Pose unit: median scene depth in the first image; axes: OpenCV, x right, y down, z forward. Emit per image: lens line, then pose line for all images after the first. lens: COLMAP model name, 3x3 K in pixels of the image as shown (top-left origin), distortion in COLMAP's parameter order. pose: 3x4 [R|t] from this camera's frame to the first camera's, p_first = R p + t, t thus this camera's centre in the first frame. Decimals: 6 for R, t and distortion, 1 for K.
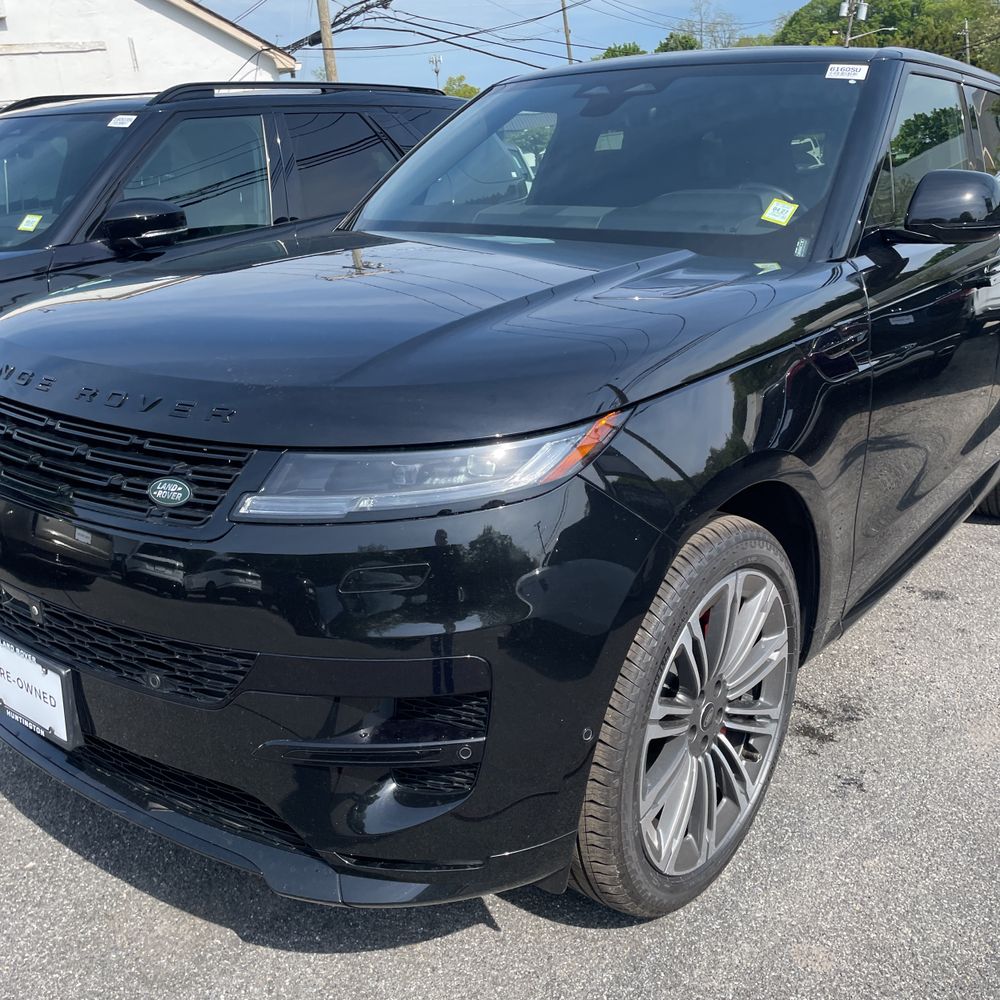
lens RADIAL K [[989.9, 0, 519.9], [0, 989.9, 493.4], [0, 0, 1]] dist [0.112099, -0.155860]
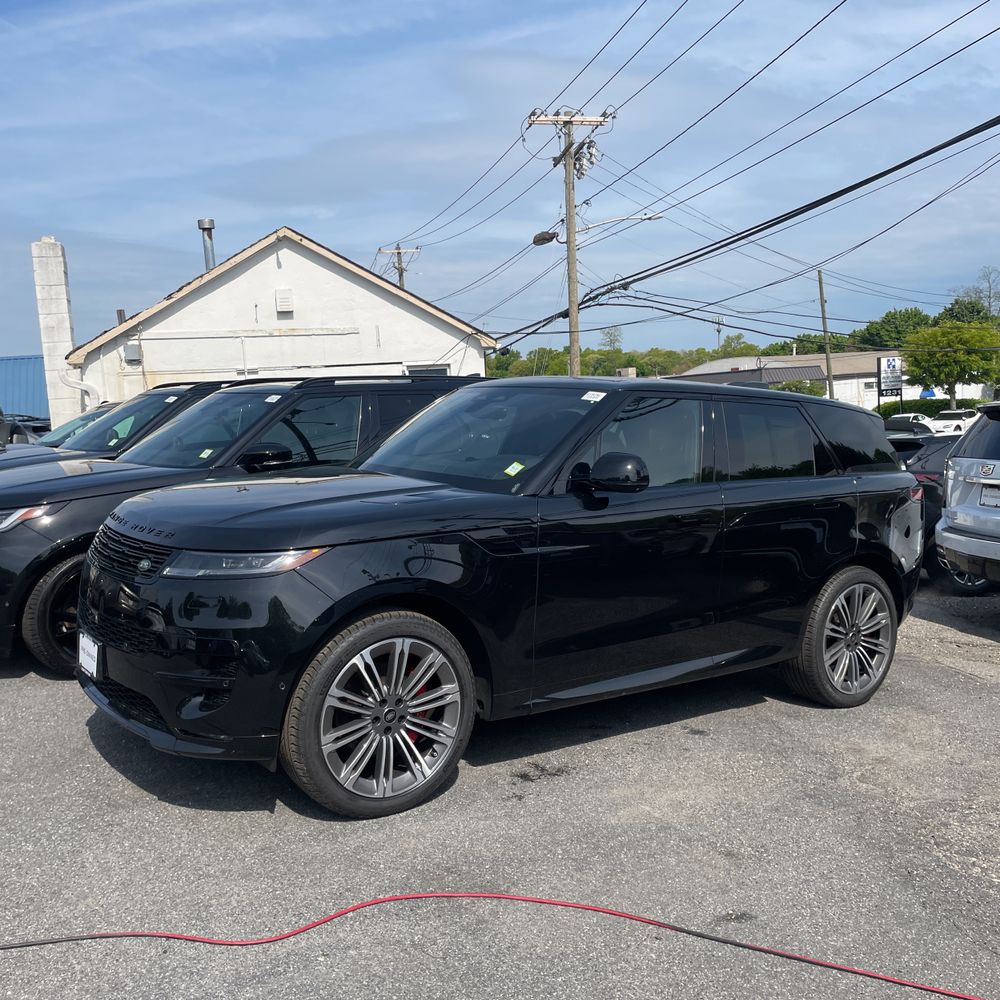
lens RADIAL K [[996.0, 0, 506.9], [0, 996.0, 484.8], [0, 0, 1]] dist [0.097293, -0.116498]
pose [[0.957995, 0.058566, -0.280741, 0.728036], [-0.124260, 0.967031, -0.222286, 0.152400], [0.258467, 0.247834, 0.933688, -0.684907]]
